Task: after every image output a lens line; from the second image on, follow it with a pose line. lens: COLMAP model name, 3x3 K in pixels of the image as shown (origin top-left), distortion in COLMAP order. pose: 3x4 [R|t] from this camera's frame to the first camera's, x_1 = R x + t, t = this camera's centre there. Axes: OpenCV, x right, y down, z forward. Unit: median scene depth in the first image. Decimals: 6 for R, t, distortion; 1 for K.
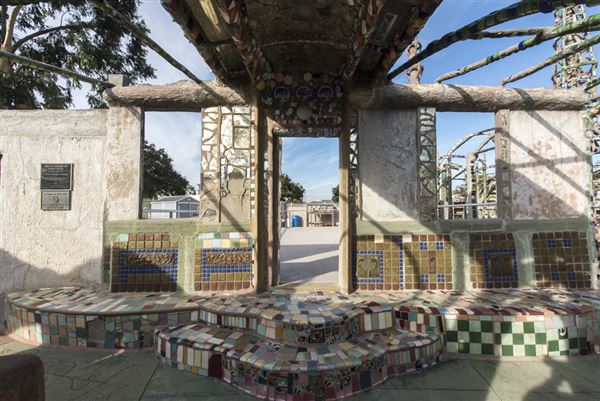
lens RADIAL K [[232.8, 0, 300.0], [0, 232.8, 200.4], [0, 0, 1]] dist [0.011887, -0.003001]
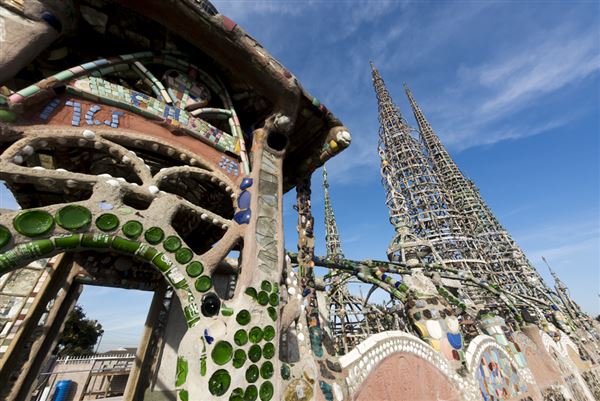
lens RADIAL K [[232.8, 0, 300.1], [0, 232.8, 203.6], [0, 0, 1]] dist [0.011887, -0.003001]
pose [[0.793055, 0.310756, 0.523923, 0.011712], [0.008668, 0.854243, -0.519801, -0.058204], [-0.609089, 0.416772, 0.674768, -0.282326]]
